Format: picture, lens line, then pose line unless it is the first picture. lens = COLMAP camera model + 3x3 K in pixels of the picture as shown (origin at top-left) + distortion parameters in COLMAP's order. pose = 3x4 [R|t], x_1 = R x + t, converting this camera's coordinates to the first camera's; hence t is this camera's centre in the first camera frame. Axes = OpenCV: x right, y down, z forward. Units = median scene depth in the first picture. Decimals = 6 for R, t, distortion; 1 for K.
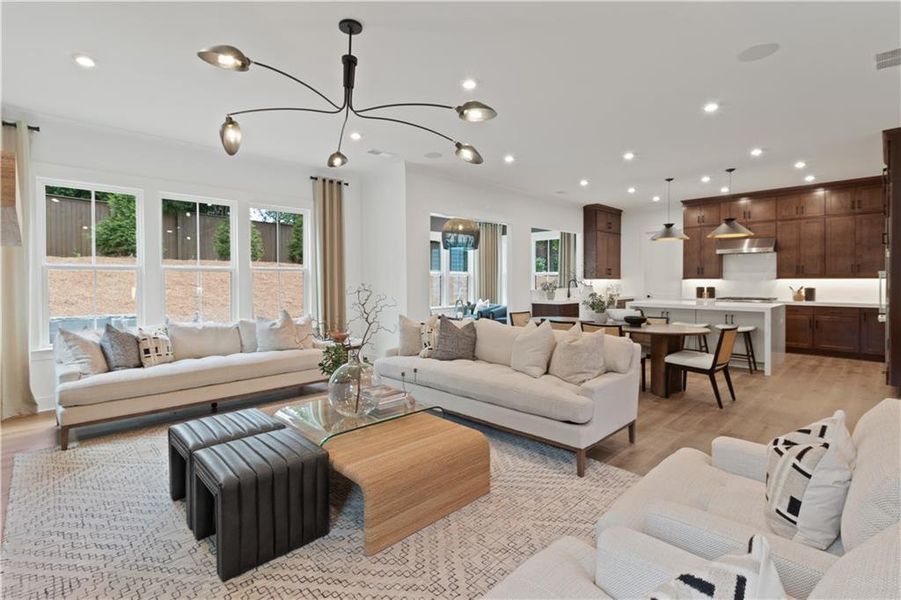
lens RADIAL K [[417.9, 0, 448.4], [0, 417.9, 290.3], [0, 0, 1]] dist [0.008844, -0.000850]
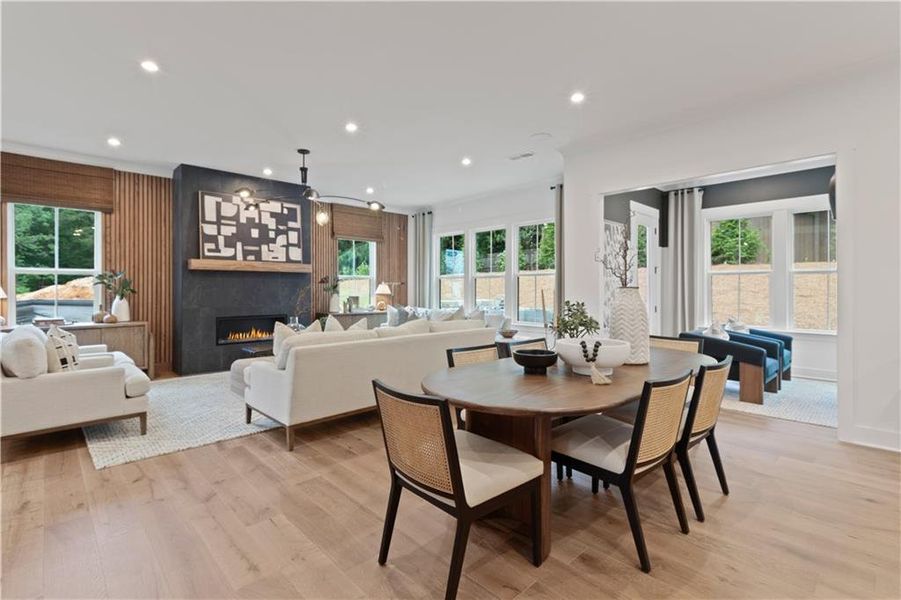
lens RADIAL K [[417.9, 0, 448.4], [0, 417.9, 290.3], [0, 0, 1]] dist [0.008844, -0.000850]
pose [[0.000955, 0.005070, -0.999987, 1.202699], [-0.022860, 0.999726, 0.005047, -0.006523], [0.999738, 0.022855, 0.001070, 1.177508]]
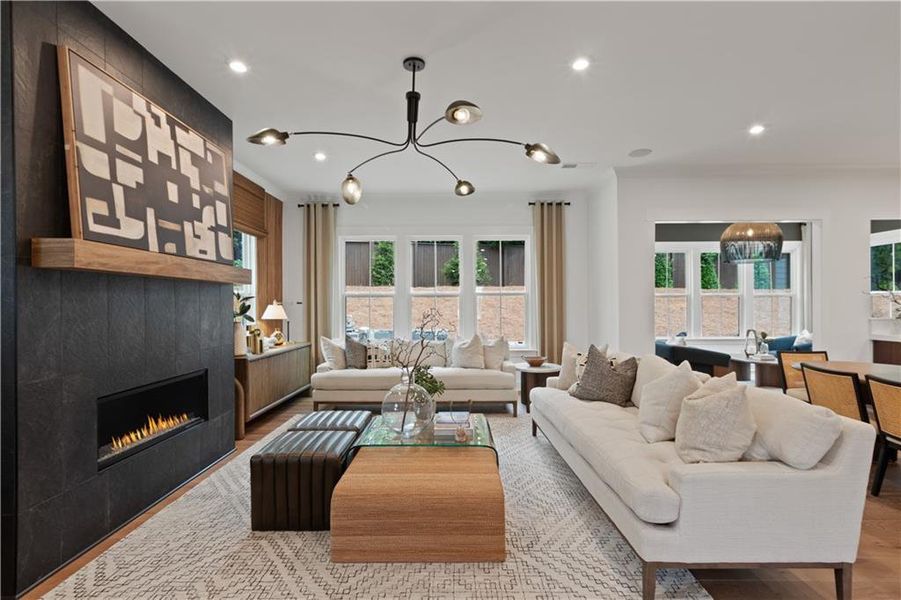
lens RADIAL K [[416.4, 0, 451.5], [0, 416.4, 307.2], [0, 0, 1]] dist [0.001874, -0.000482]
pose [[0.720528, 0.003878, -0.693415, 0.395272], [-0.013532, 0.999873, -0.008470, -0.007368], [0.693294, 0.015486, 0.720489, 0.222077]]
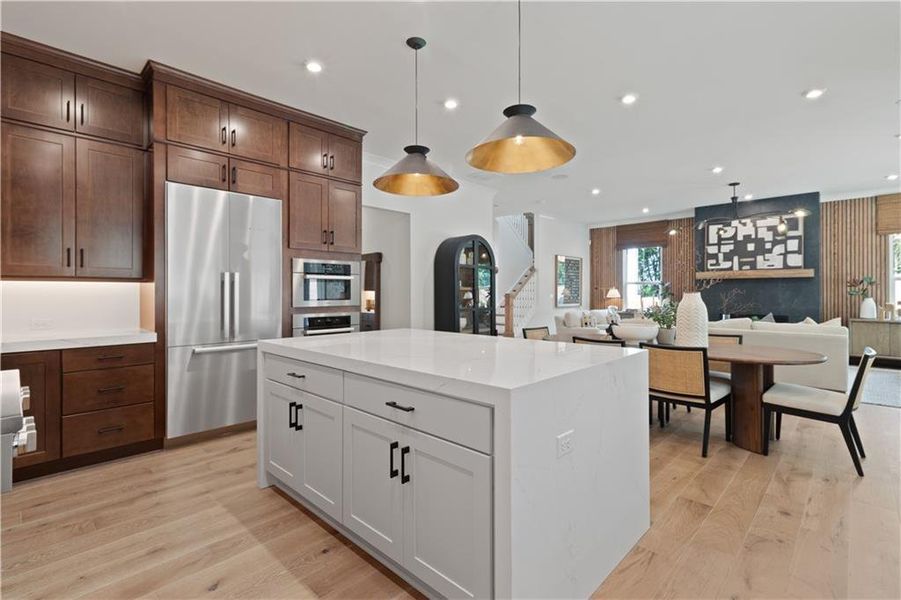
lens RADIAL K [[417.9, 0, 448.4], [0, 417.9, 290.3], [0, 0, 1]] dist [0.008844, -0.000850]
pose [[-0.999384, 0.002745, -0.034987, 1.071588], [0.002089, 0.999821, 0.018783, -0.039128], [0.035032, 0.018699, -0.999211, 2.387100]]
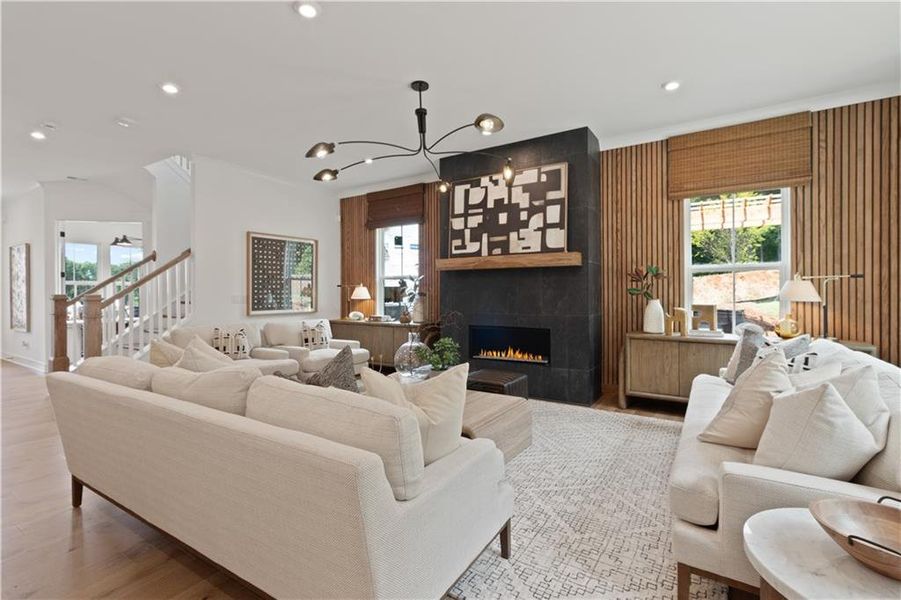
lens RADIAL K [[417.9, 0, 448.4], [0, 417.9, 290.3], [0, 0, 1]] dist [0.008844, -0.000850]
pose [[-0.974116, 0.006665, -0.225952, -0.015157], [0.001785, 0.999761, 0.021796, -0.018388], [0.226044, 0.020829, -0.973894, 1.600899]]
